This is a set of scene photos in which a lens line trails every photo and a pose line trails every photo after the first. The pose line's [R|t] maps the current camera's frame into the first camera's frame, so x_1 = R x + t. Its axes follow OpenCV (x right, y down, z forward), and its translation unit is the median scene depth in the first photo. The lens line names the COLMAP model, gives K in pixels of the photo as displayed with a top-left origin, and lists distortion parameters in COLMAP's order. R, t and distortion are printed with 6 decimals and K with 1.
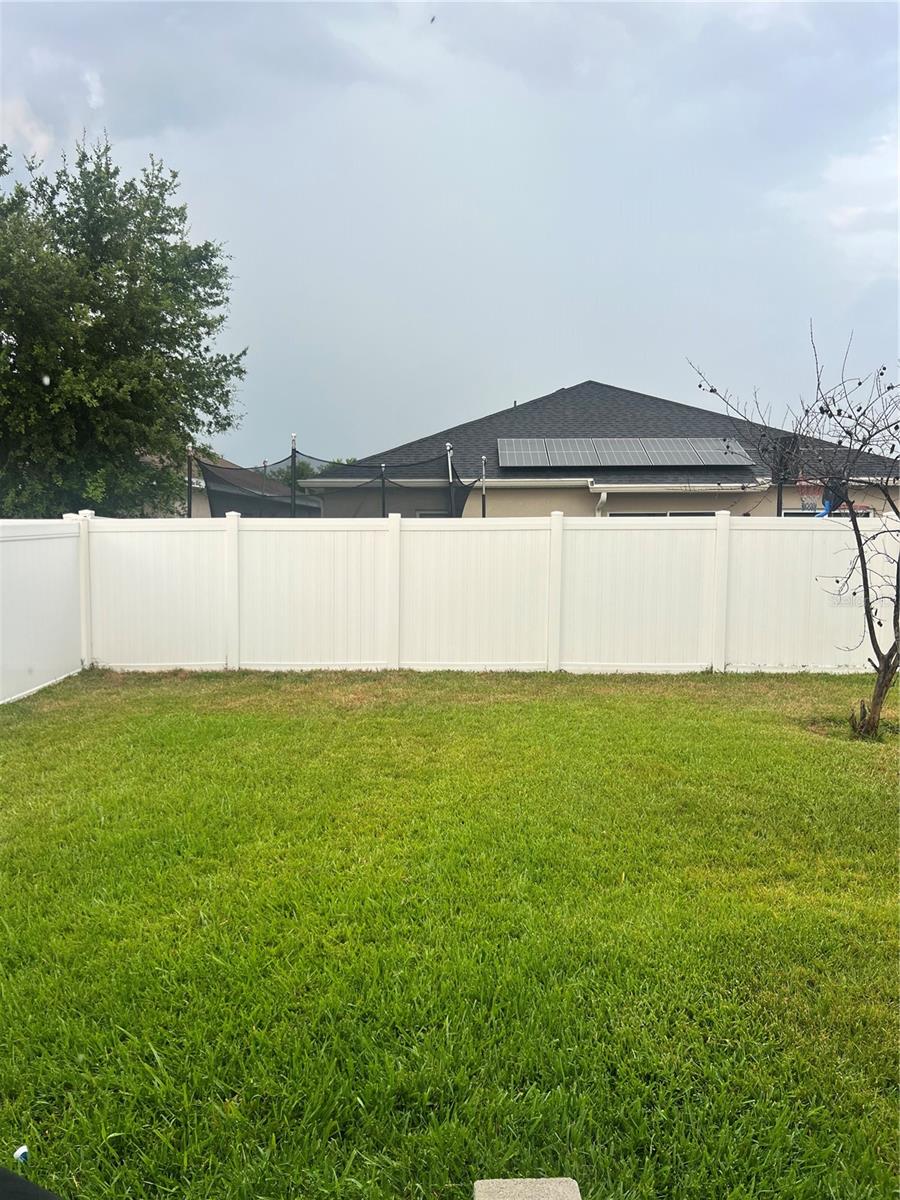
lens RADIAL K [[945.0, 0, 450.0], [0, 945.0, 600.0], [0, 0, 1]] dist [0.101489, -0.091288]
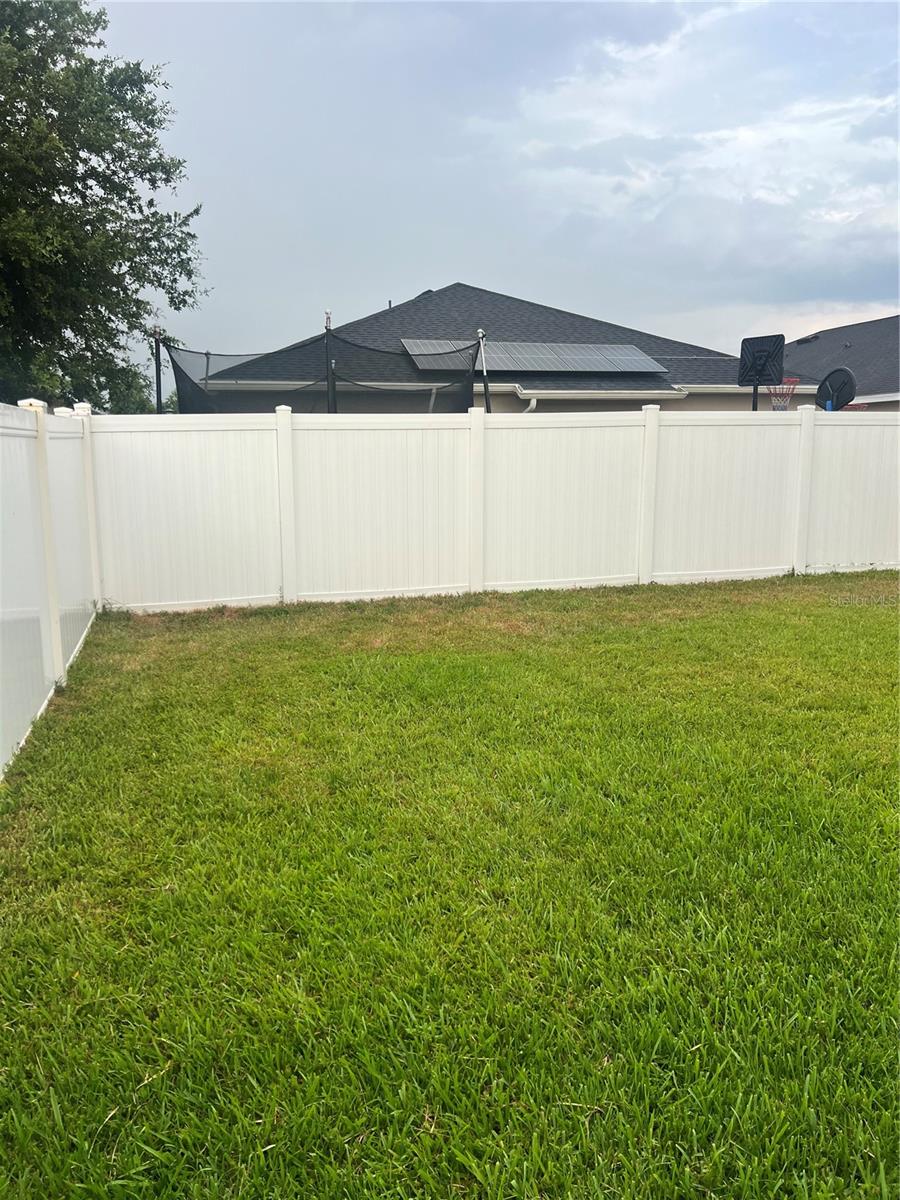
lens RADIAL K [[945.0, 0, 450.0], [0, 945.0, 600.0], [0, 0, 1]] dist [0.101489, -0.091288]
pose [[0.956074, -0.059622, 0.286997, -0.323930], [0.037990, 0.996041, 0.080367, 0.010415], [-0.290652, -0.065934, 0.954554, 0.181313]]
